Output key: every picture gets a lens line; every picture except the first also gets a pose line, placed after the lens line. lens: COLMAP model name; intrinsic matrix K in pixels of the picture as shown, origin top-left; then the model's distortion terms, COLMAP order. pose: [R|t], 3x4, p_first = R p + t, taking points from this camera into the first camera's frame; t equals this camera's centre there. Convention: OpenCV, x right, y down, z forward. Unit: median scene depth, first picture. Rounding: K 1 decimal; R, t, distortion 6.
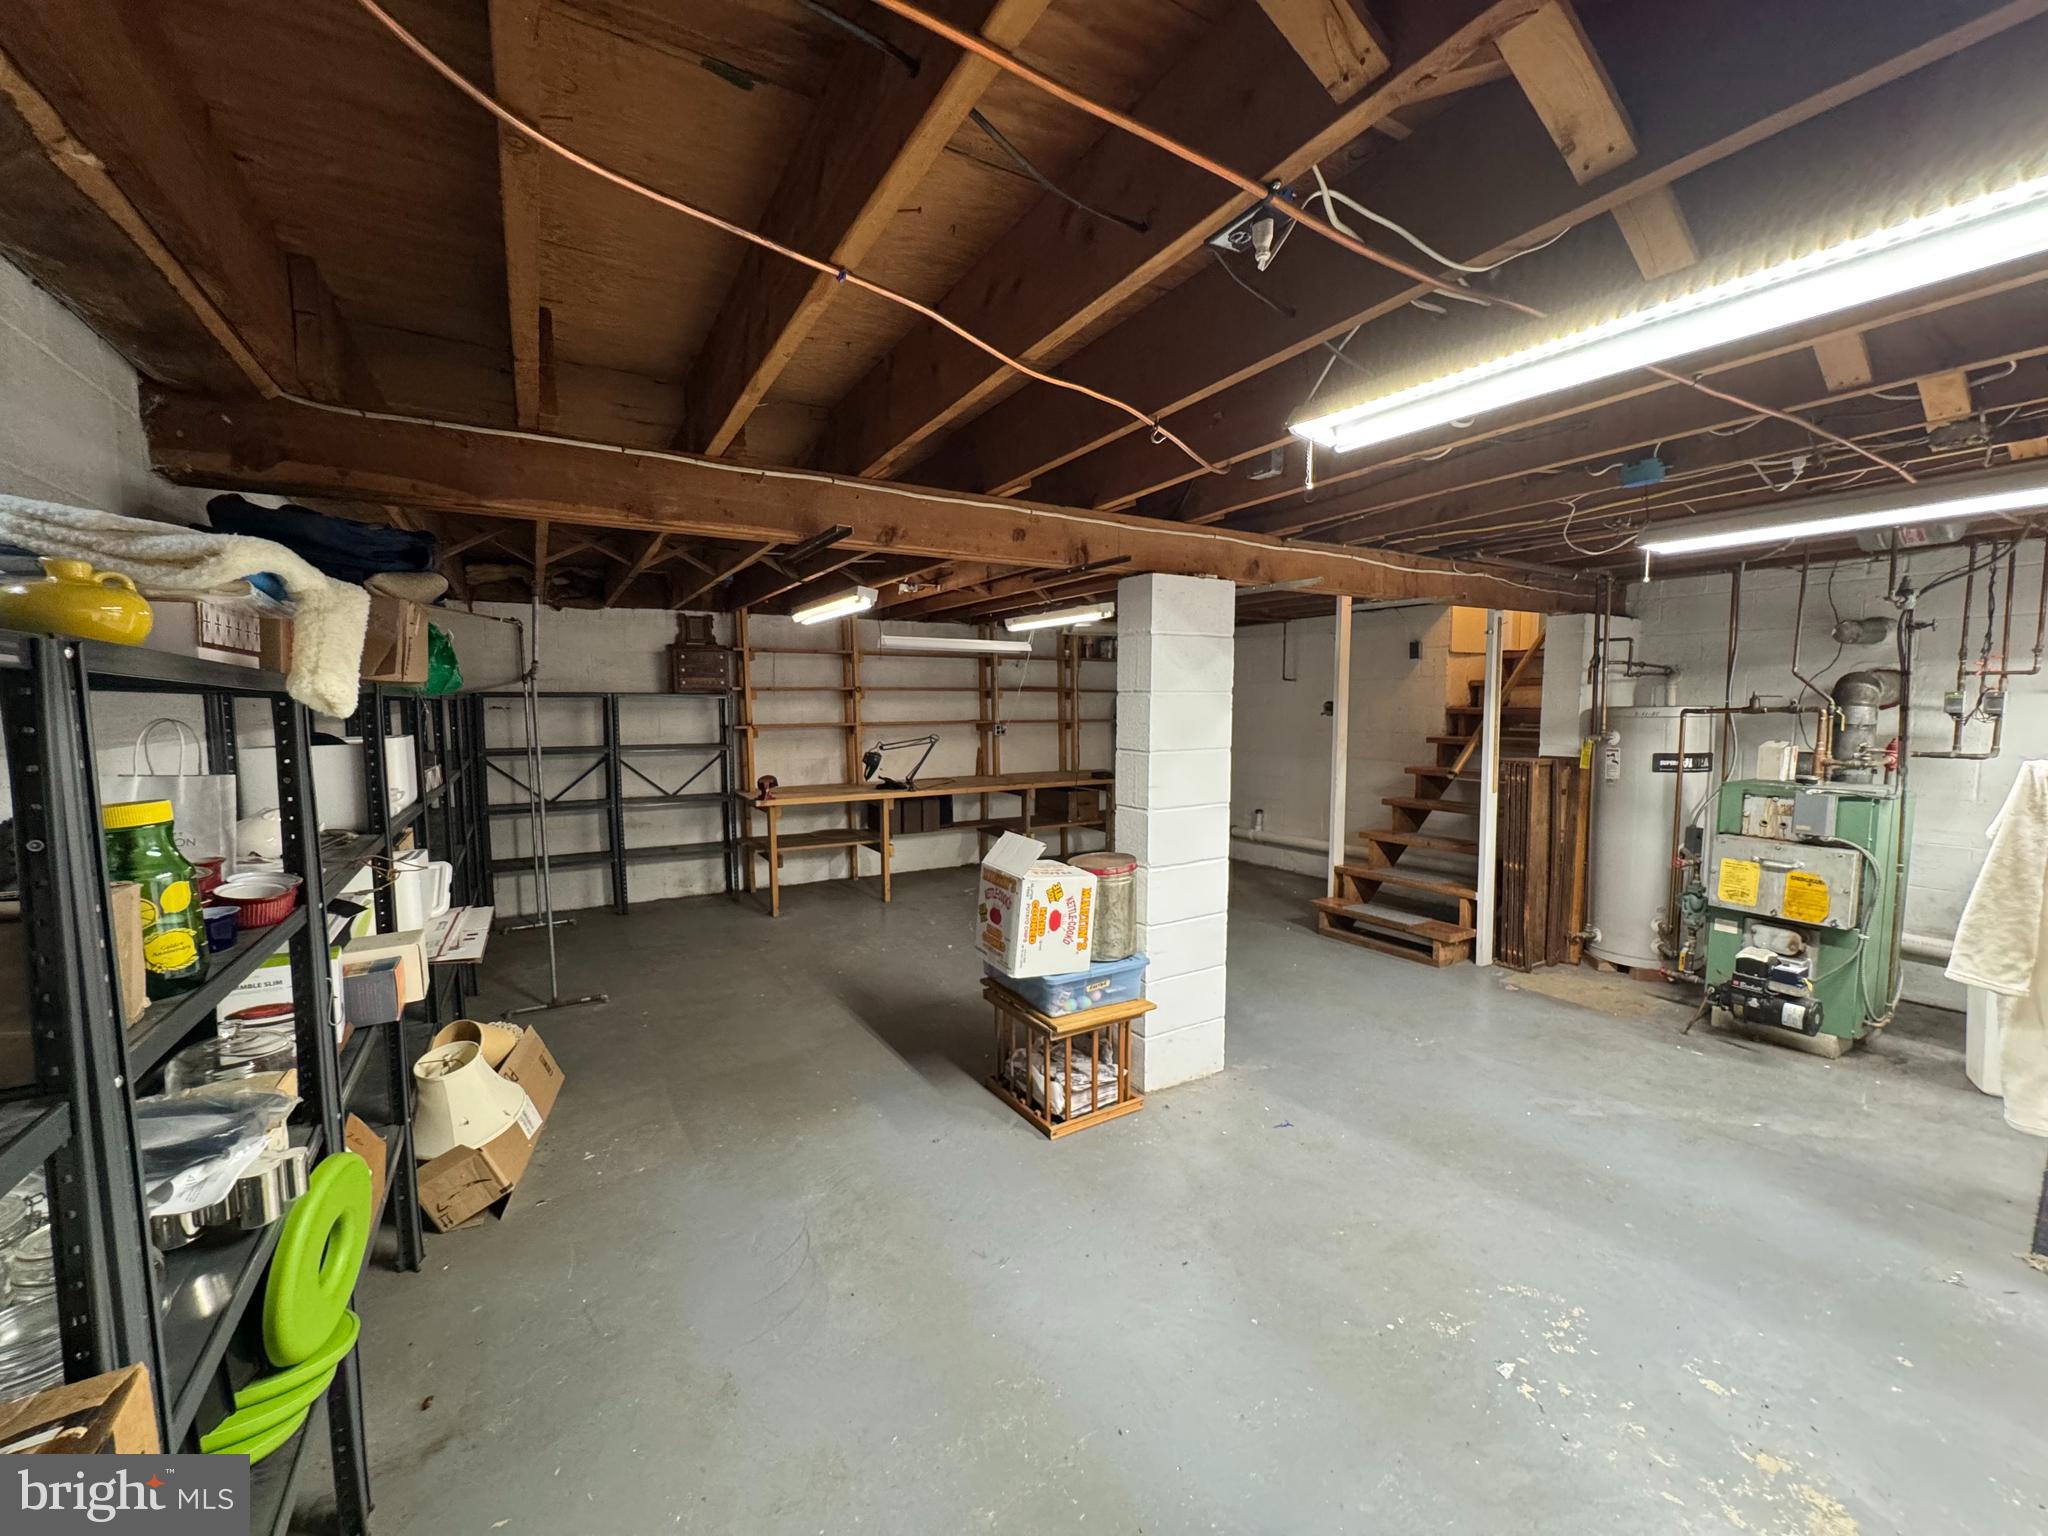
lens RADIAL K [[815.8, 0, 1031.0], [0, 815.8, 767.2], [0, 0, 1]] dist [0.001626, -0.000180]
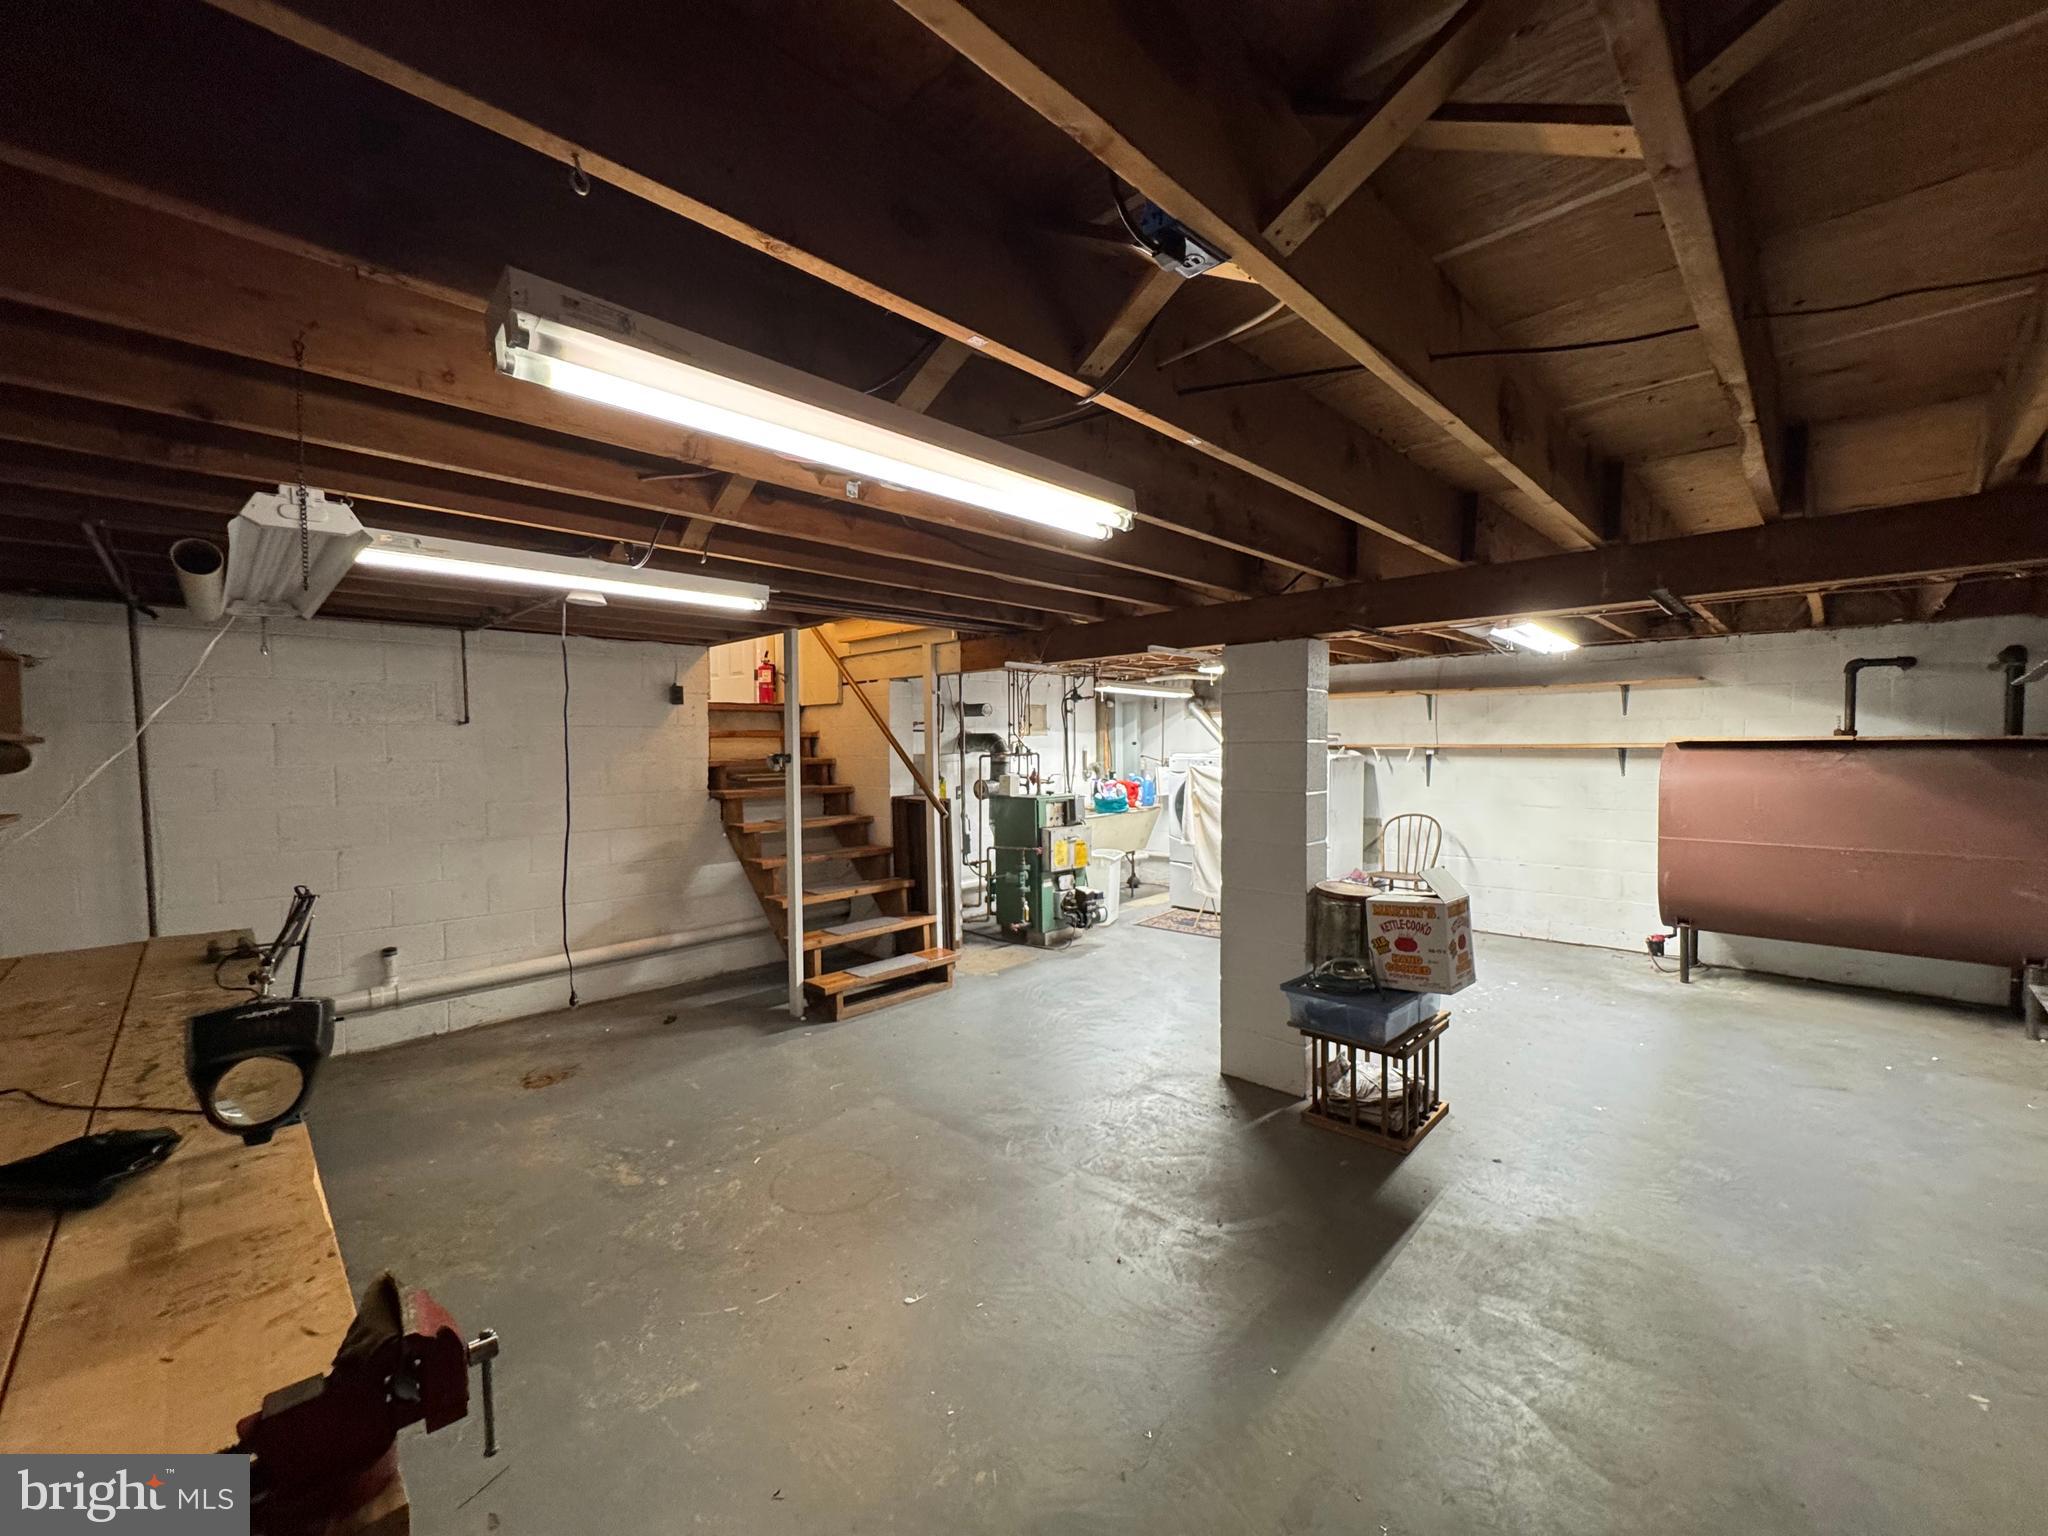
lens RADIAL K [[815.8, 0, 1027.6], [0, 815.8, 771.5], [0, 0, 1]] dist [0.001626, -0.000180]
pose [[-0.233659, -0.027167, 0.971939, -0.679750], [0.092116, 0.994495, 0.049943, -0.106353], [-0.967945, 0.101200, -0.229870, 1.264281]]
